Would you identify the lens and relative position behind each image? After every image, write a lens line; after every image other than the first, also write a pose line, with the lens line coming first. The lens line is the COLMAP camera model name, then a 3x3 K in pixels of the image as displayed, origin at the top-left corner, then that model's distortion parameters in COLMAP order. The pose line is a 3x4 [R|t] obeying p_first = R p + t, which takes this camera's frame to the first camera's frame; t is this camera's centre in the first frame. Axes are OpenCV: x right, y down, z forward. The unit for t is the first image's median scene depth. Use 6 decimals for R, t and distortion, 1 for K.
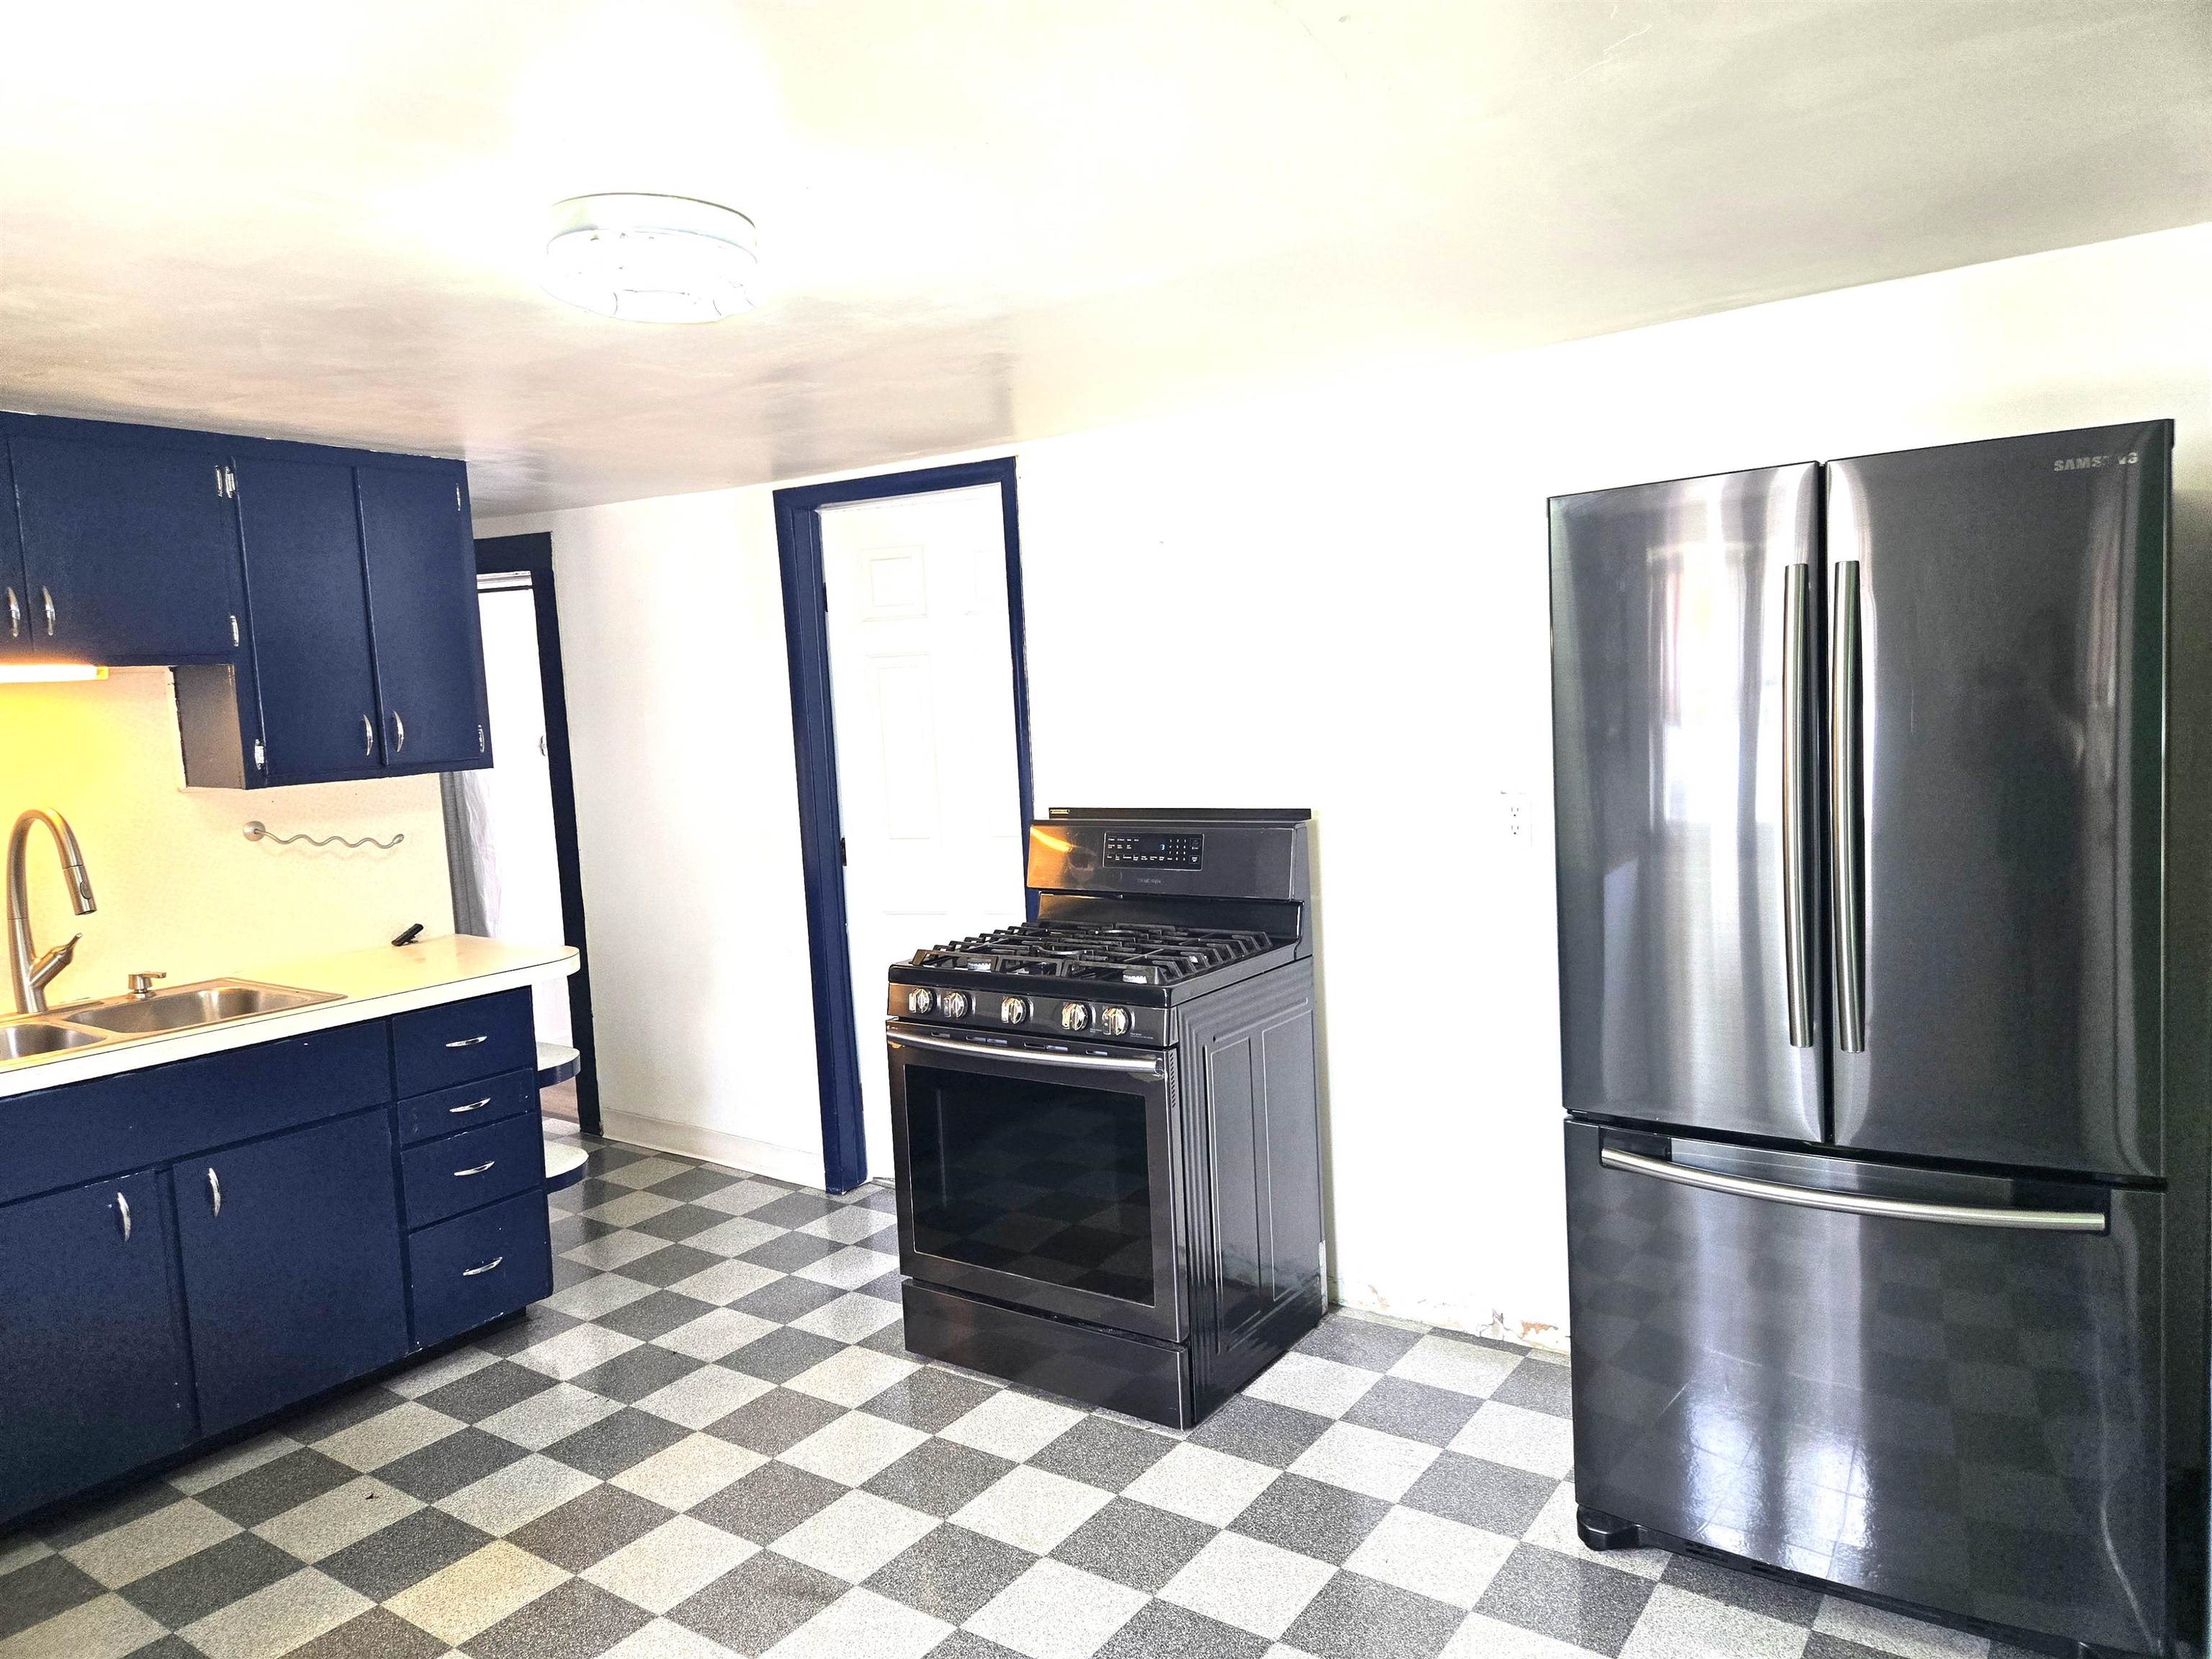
lens RADIAL K [[1485.9, 0, 1104.1], [0, 1485.9, 800.3], [0, 0, 1]] dist [0.048787, -0.032273]
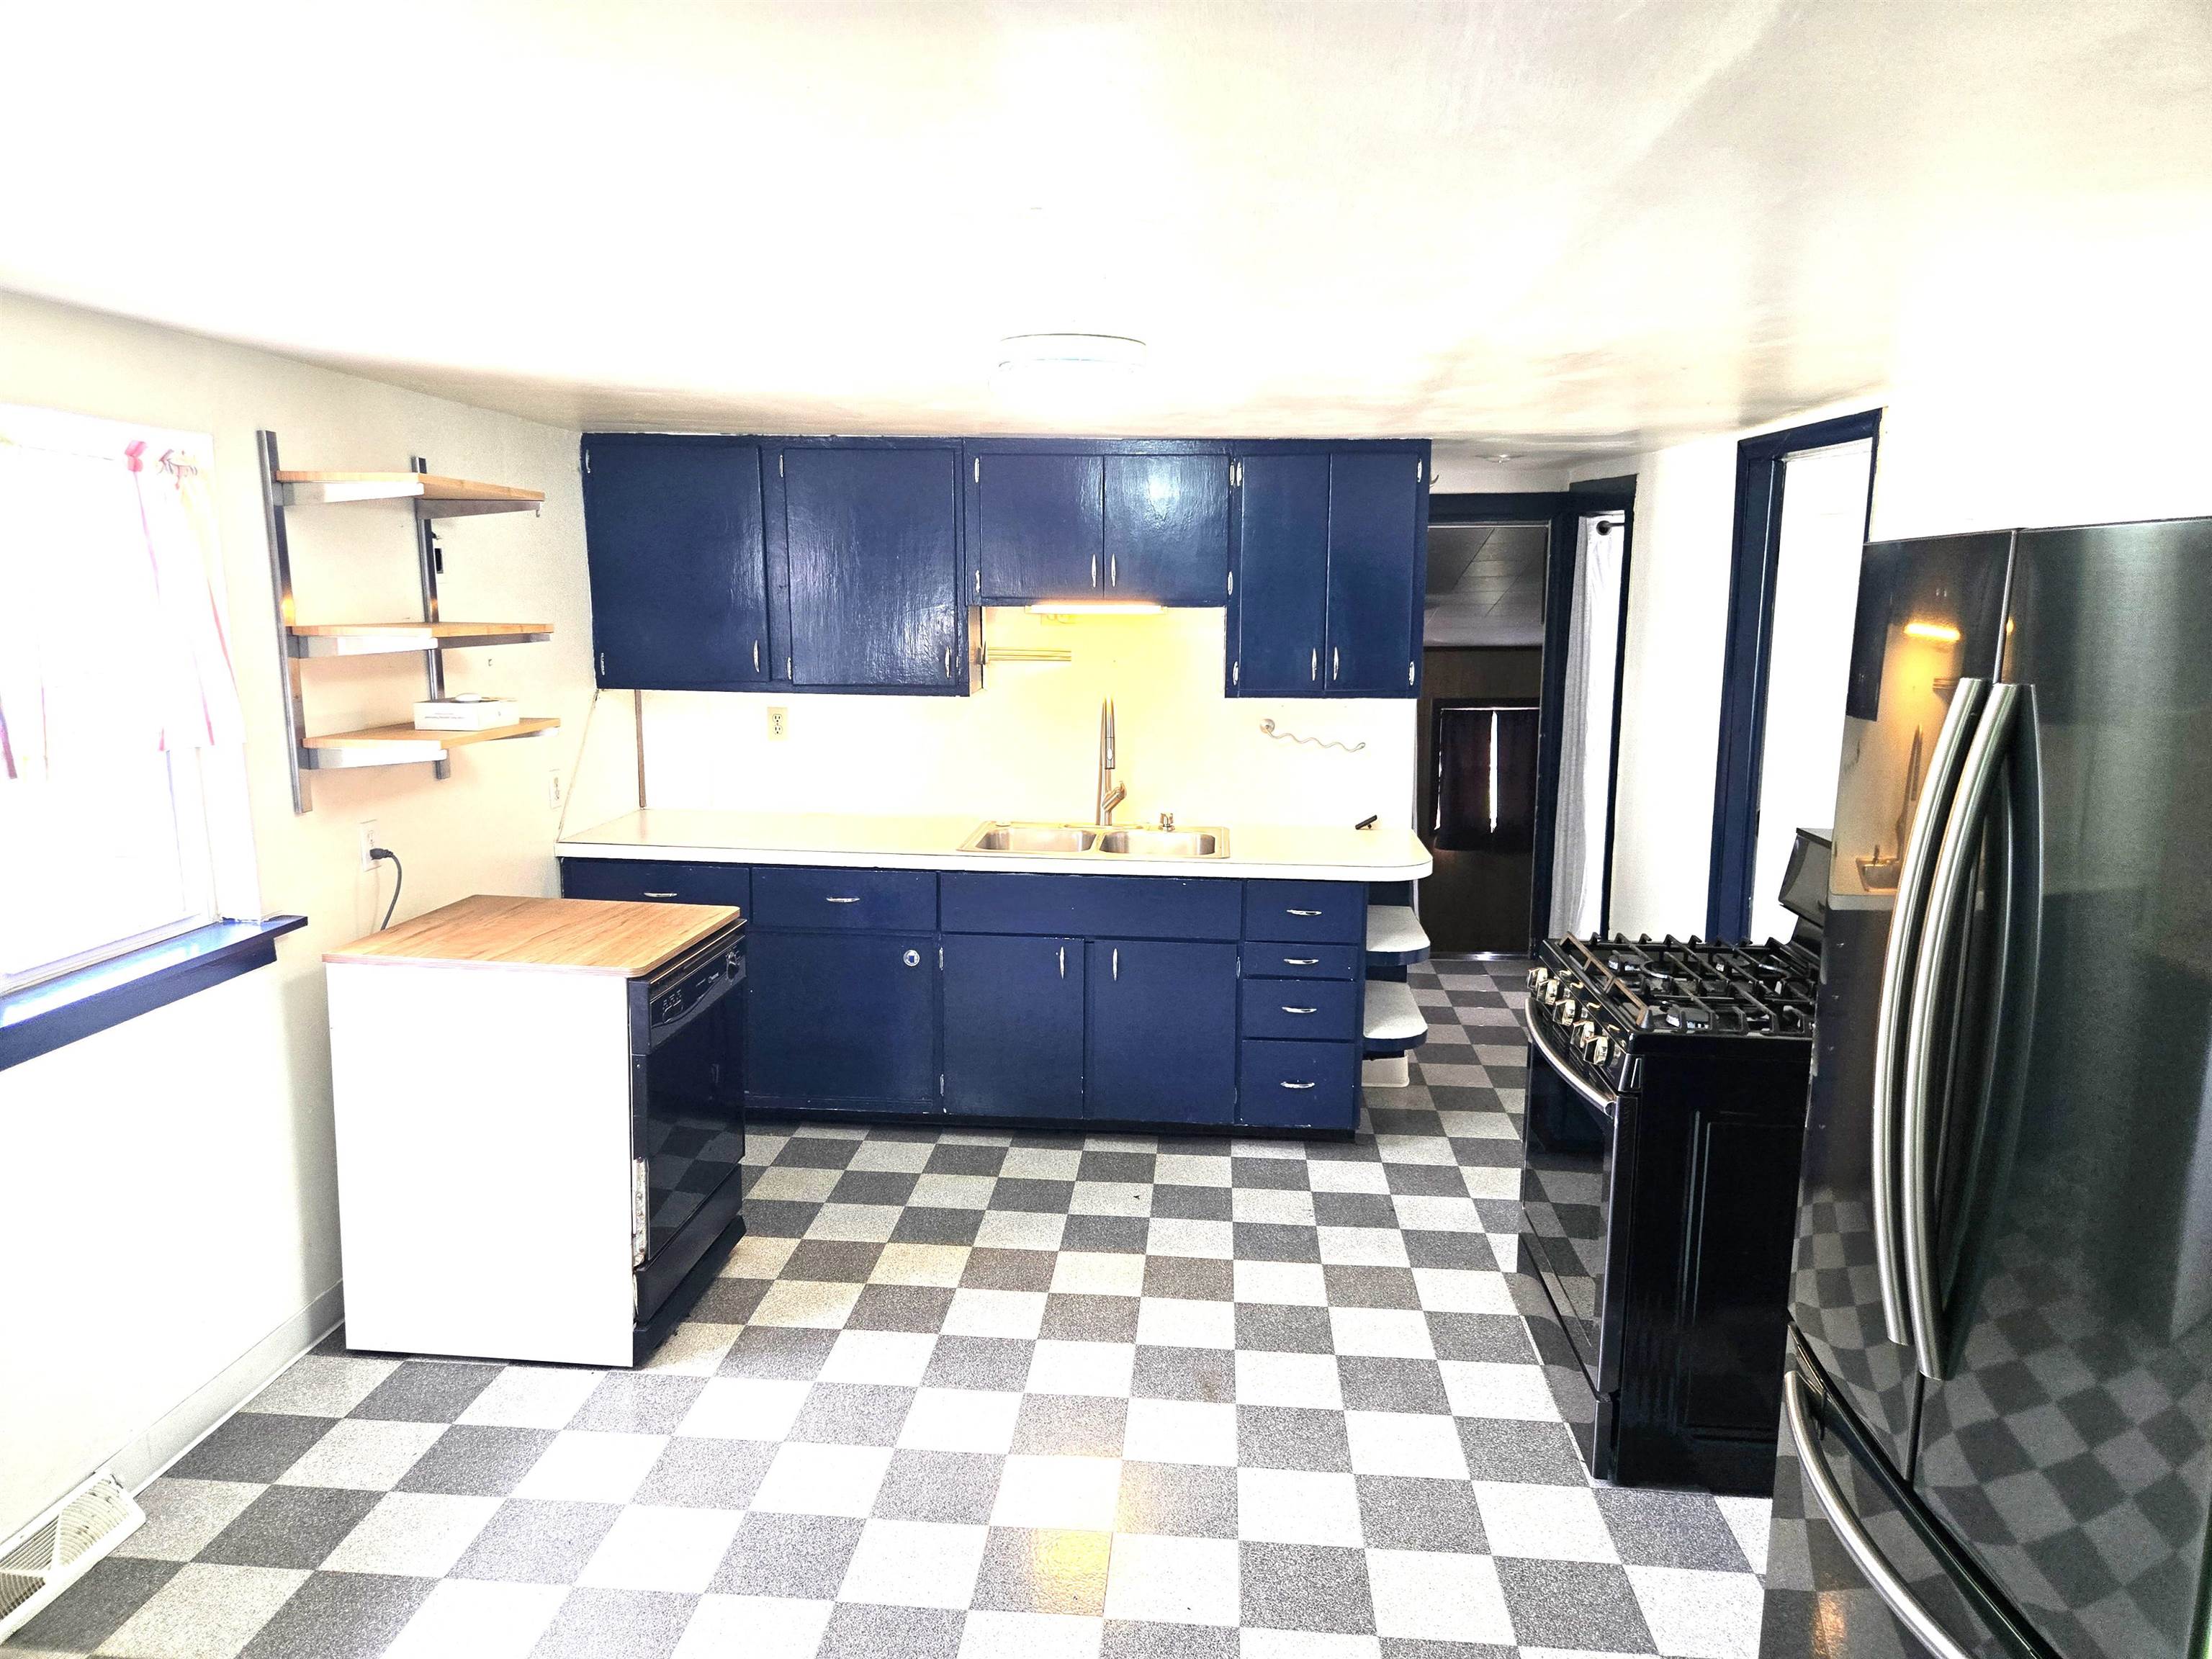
lens RADIAL K [[1485.9, 0, 1104.1], [0, 1485.9, 800.3], [0, 0, 1]] dist [0.048787, -0.032273]
pose [[0.505742, 0.176409, -0.844456, 0.571347], [-0.097994, 0.984281, 0.146931, -0.108449], [0.857101, 0.008442, 0.515079, 0.204989]]
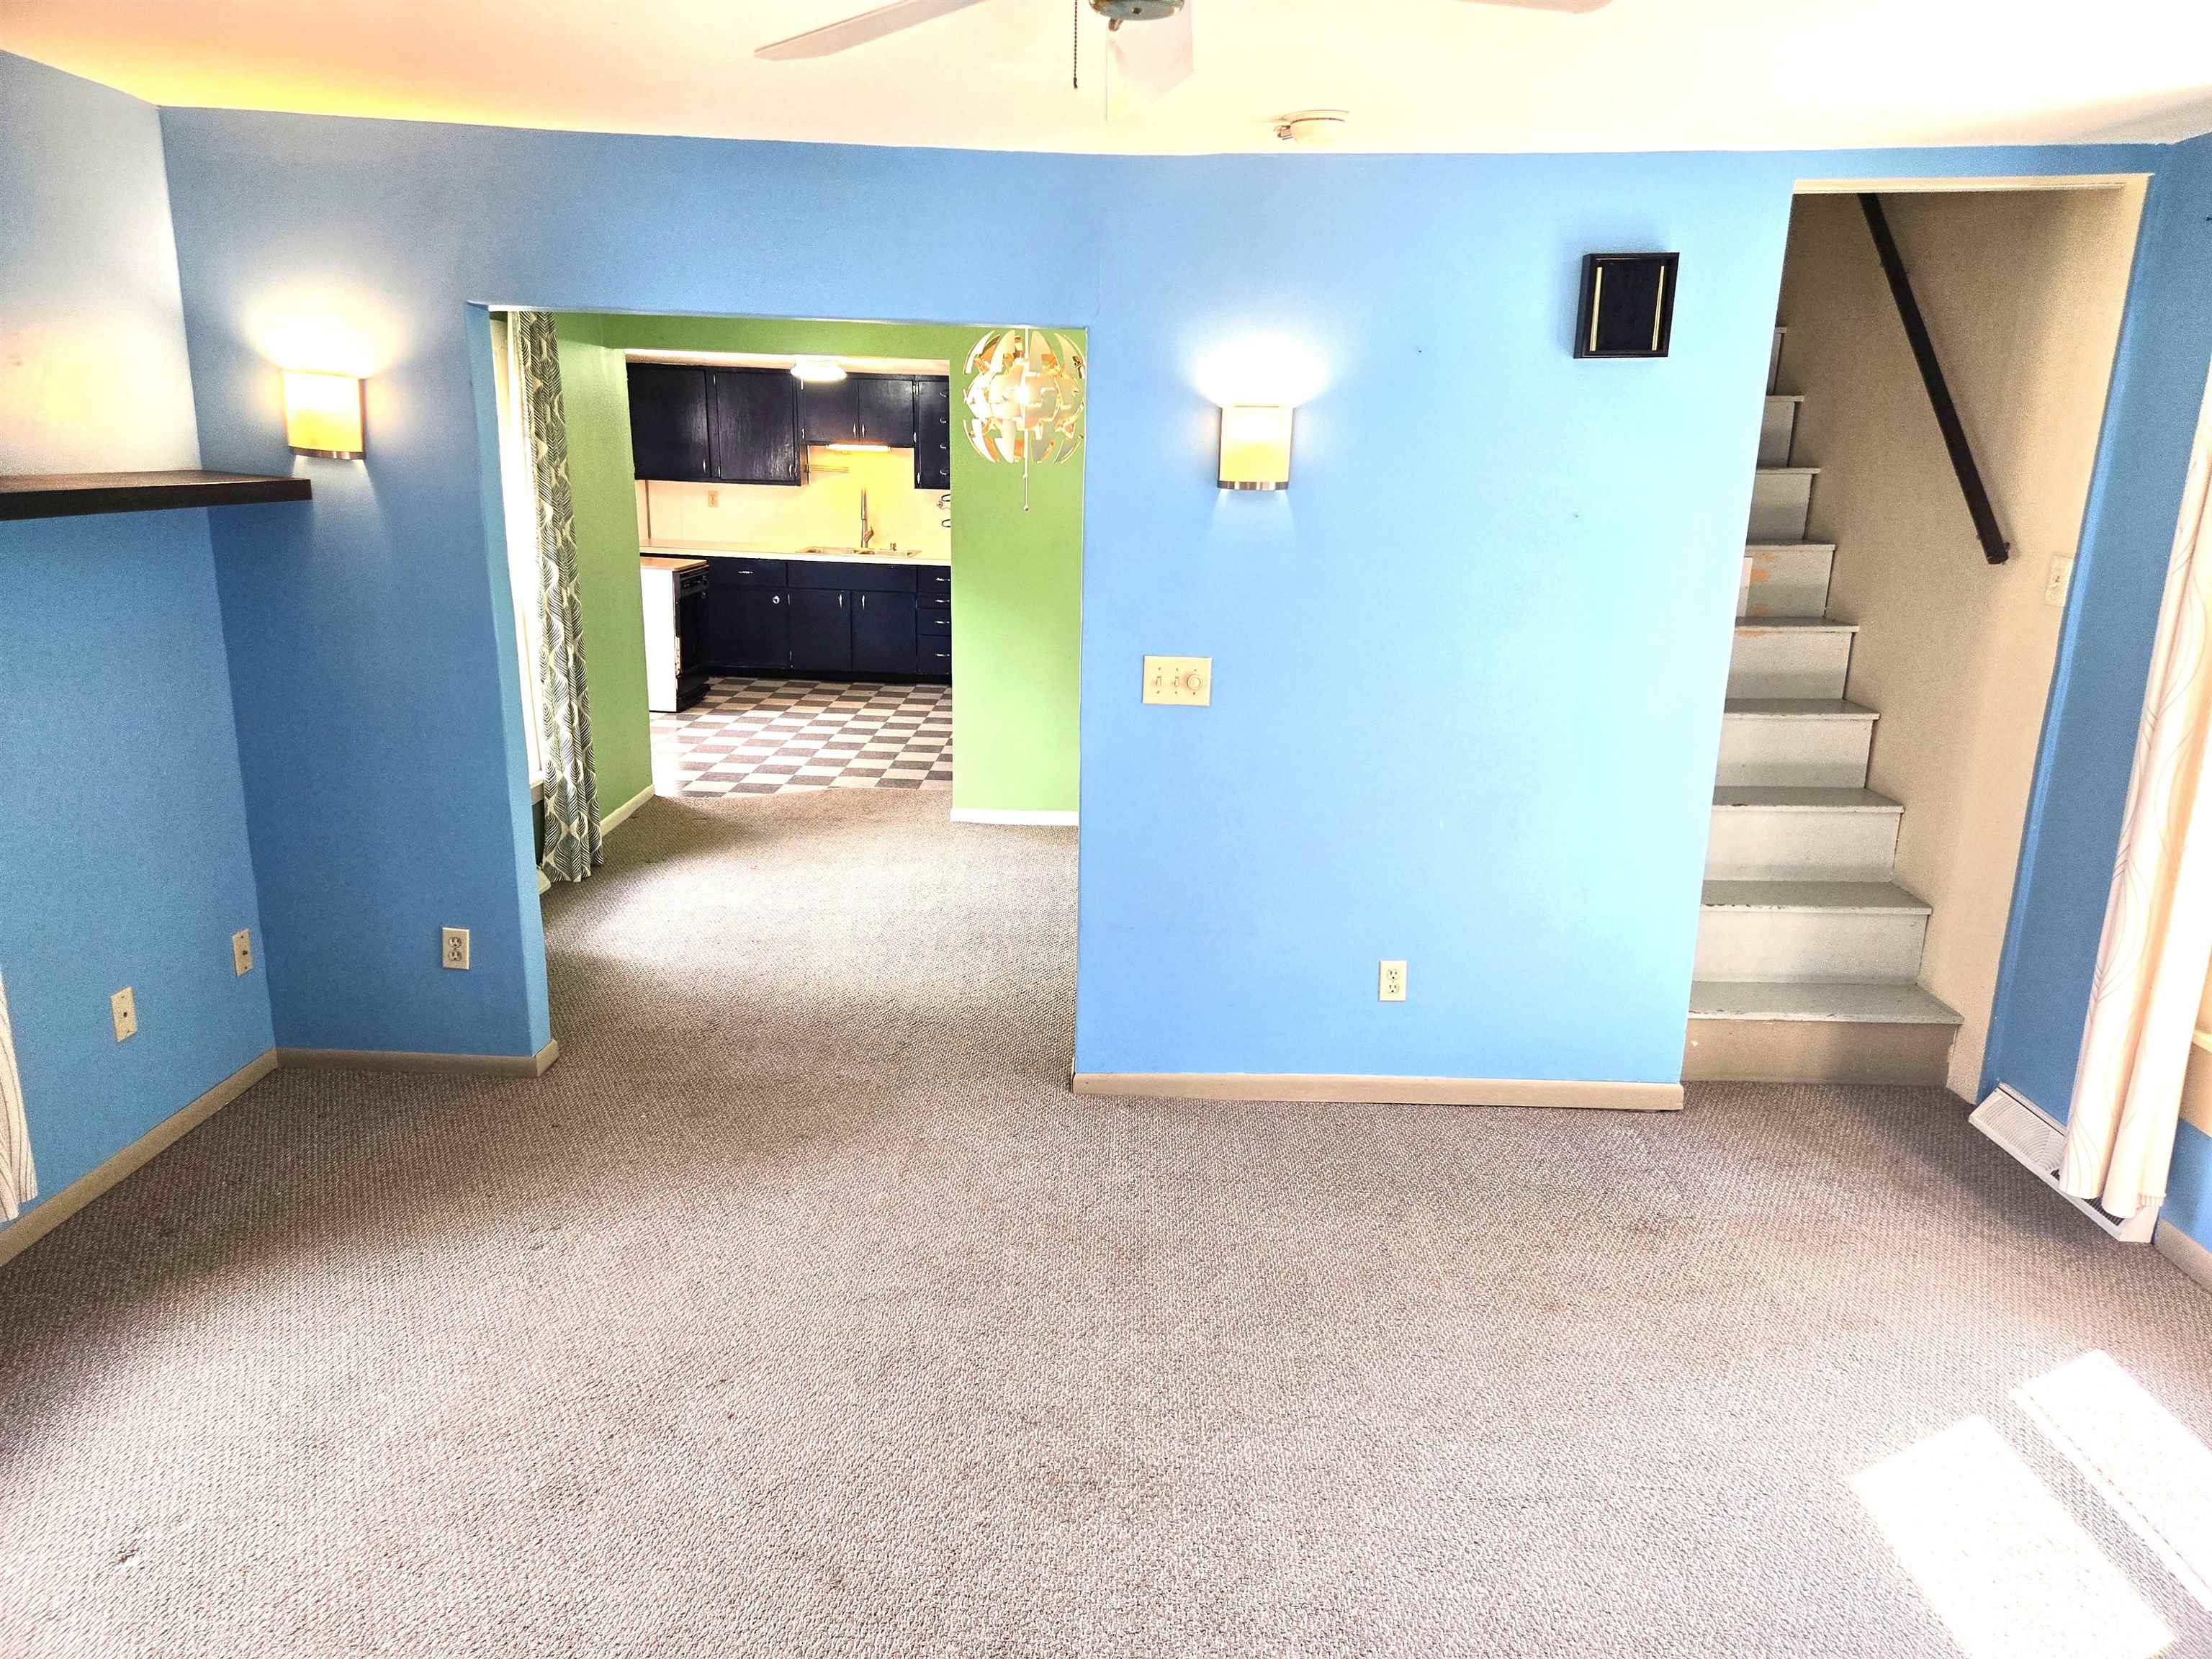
lens RADIAL K [[1485.9, 0, 1104.1], [0, 1485.9, 800.3], [0, 0, 1]] dist [0.048787, -0.032273]
pose [[0.565315, 0.258329, -0.783380, 2.362439], [-0.119786, 0.965339, 0.231890, -0.154244], [0.816131, -0.037253, 0.576665, -0.524040]]
